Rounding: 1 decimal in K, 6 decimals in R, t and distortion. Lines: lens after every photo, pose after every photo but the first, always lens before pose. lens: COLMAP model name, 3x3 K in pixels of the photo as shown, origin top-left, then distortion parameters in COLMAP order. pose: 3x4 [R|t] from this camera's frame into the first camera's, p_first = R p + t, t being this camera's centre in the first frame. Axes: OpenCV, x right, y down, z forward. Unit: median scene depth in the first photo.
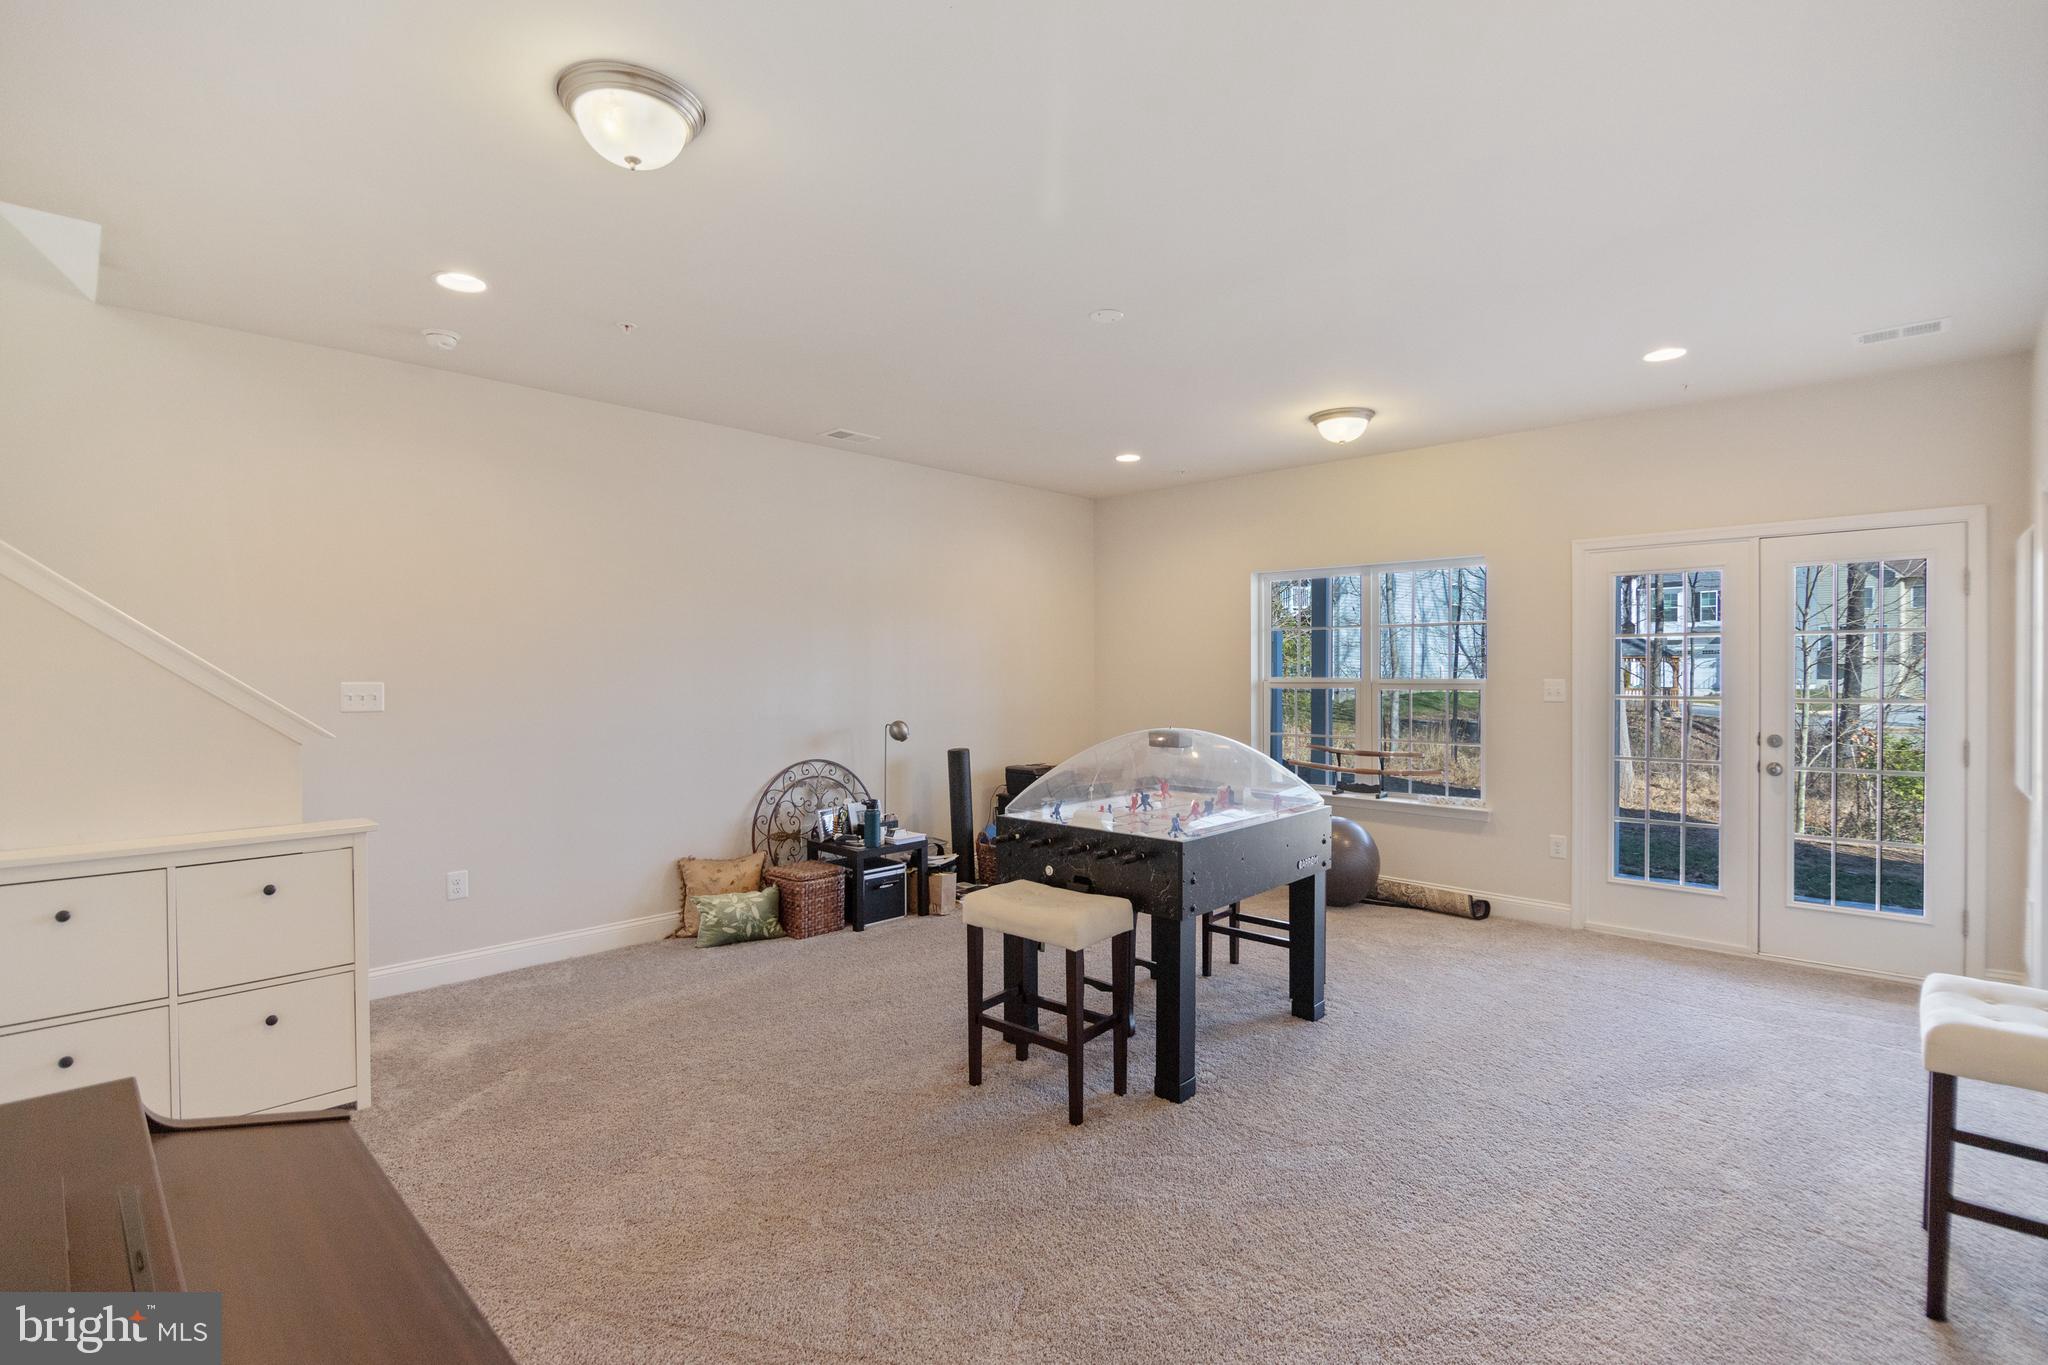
lens RADIAL K [[934.0, 0, 1034.5], [0, 934.0, 684.3], [0, 0, 1]] dist [-0.002186, 0.003603]
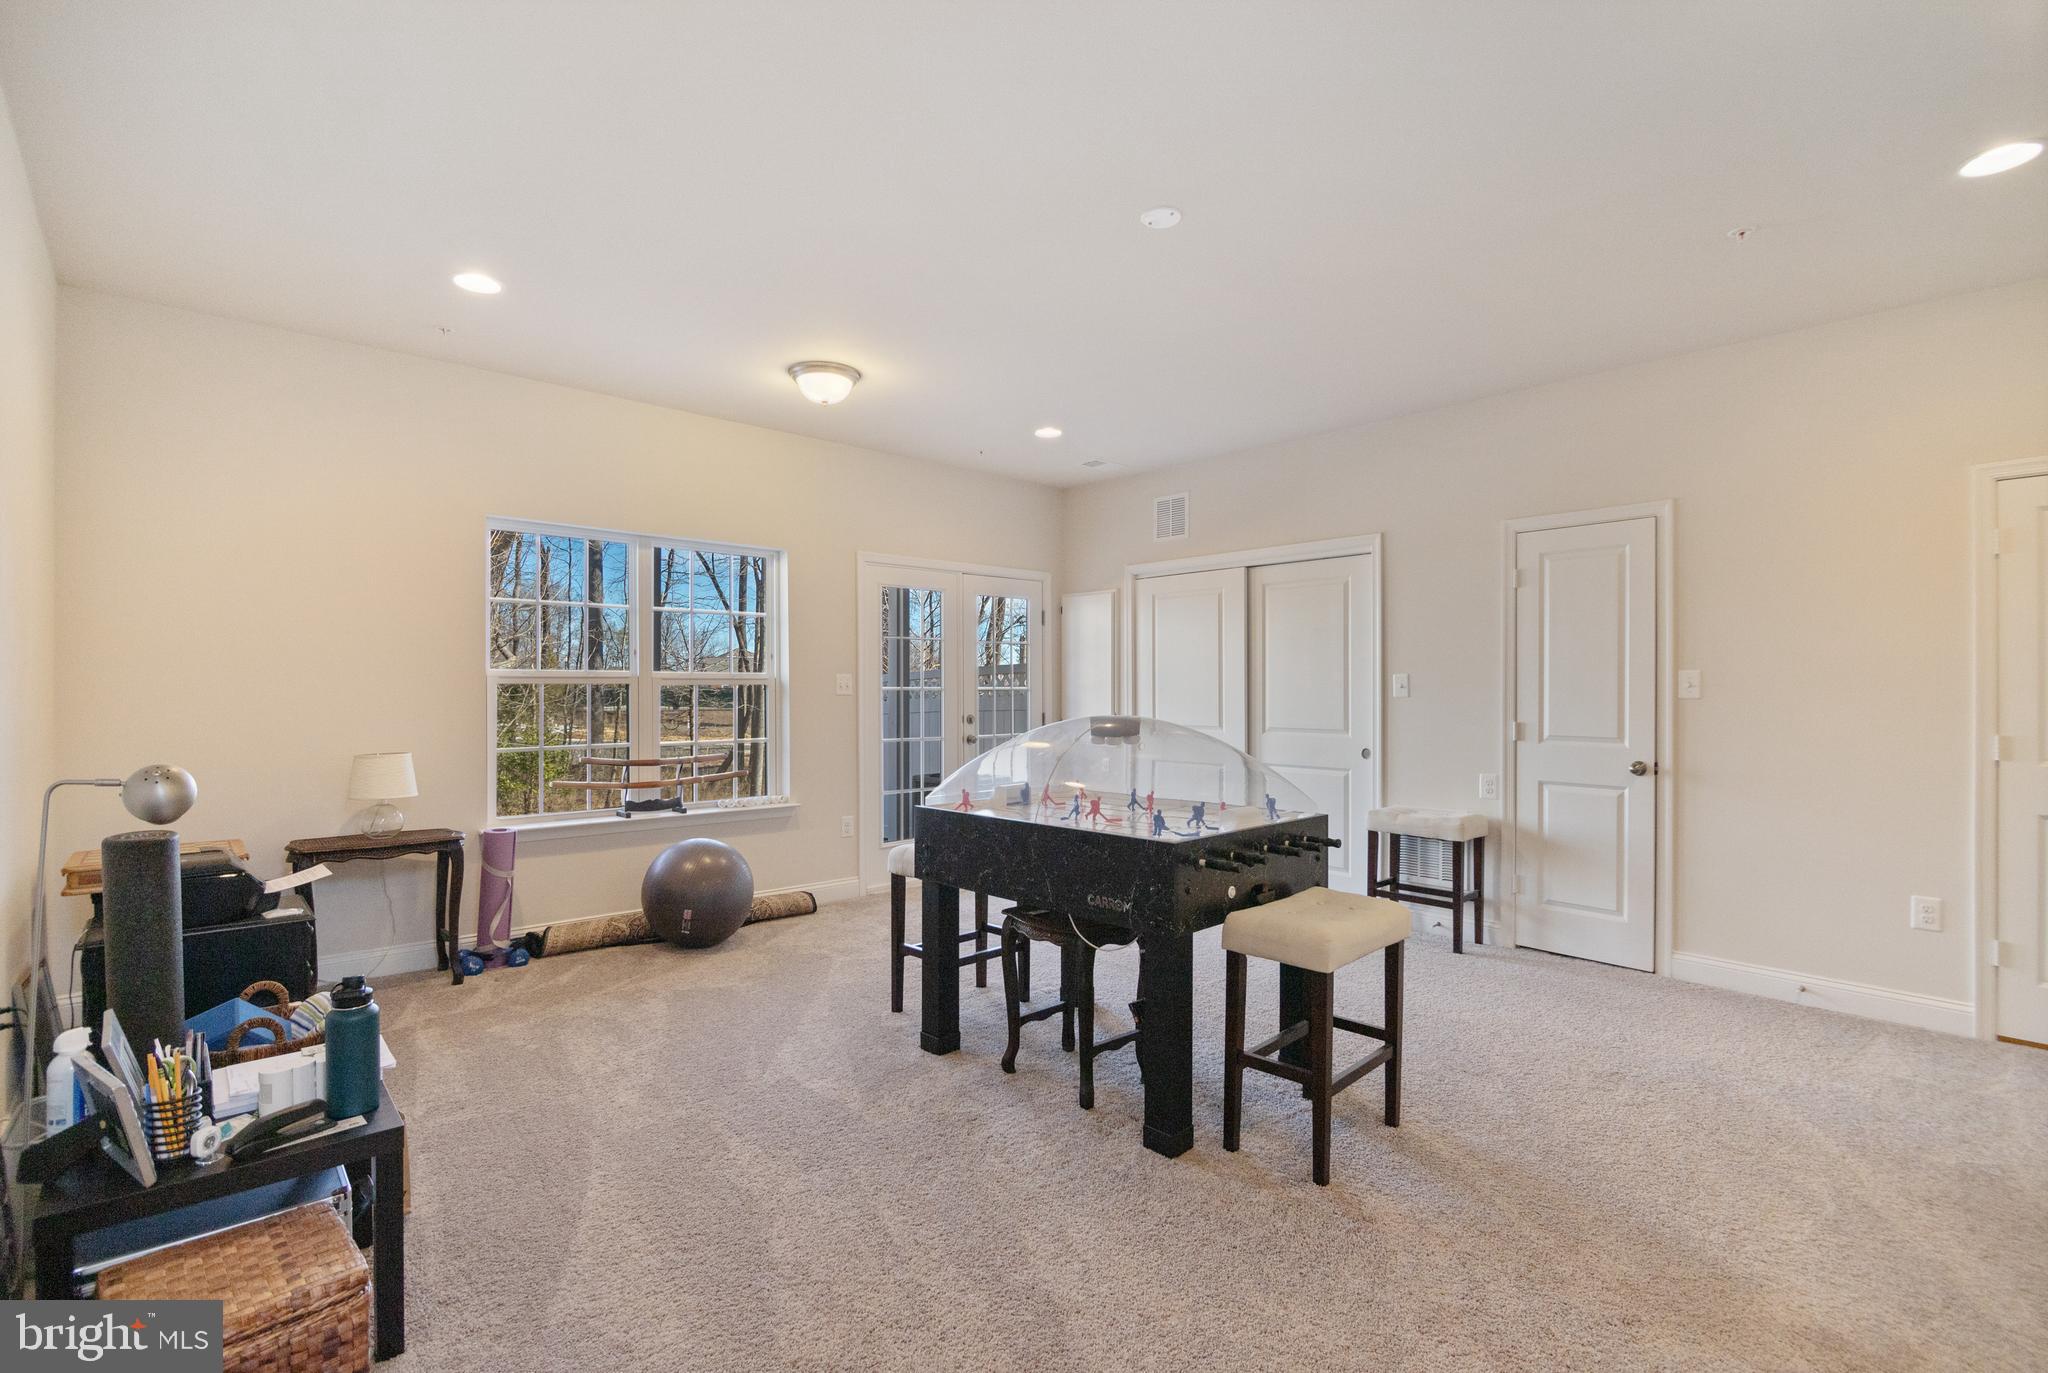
lens RADIAL K [[934.0, 0, 1027.9], [0, 934.0, 698.6], [0, 0, 1]] dist [-0.002186, 0.003603]
pose [[0.051389, -0.005395, 0.998664, -0.525460], [0.012202, 0.999914, 0.004774, 0.020729], [-0.998604, 0.011940, 0.051450, 0.733740]]
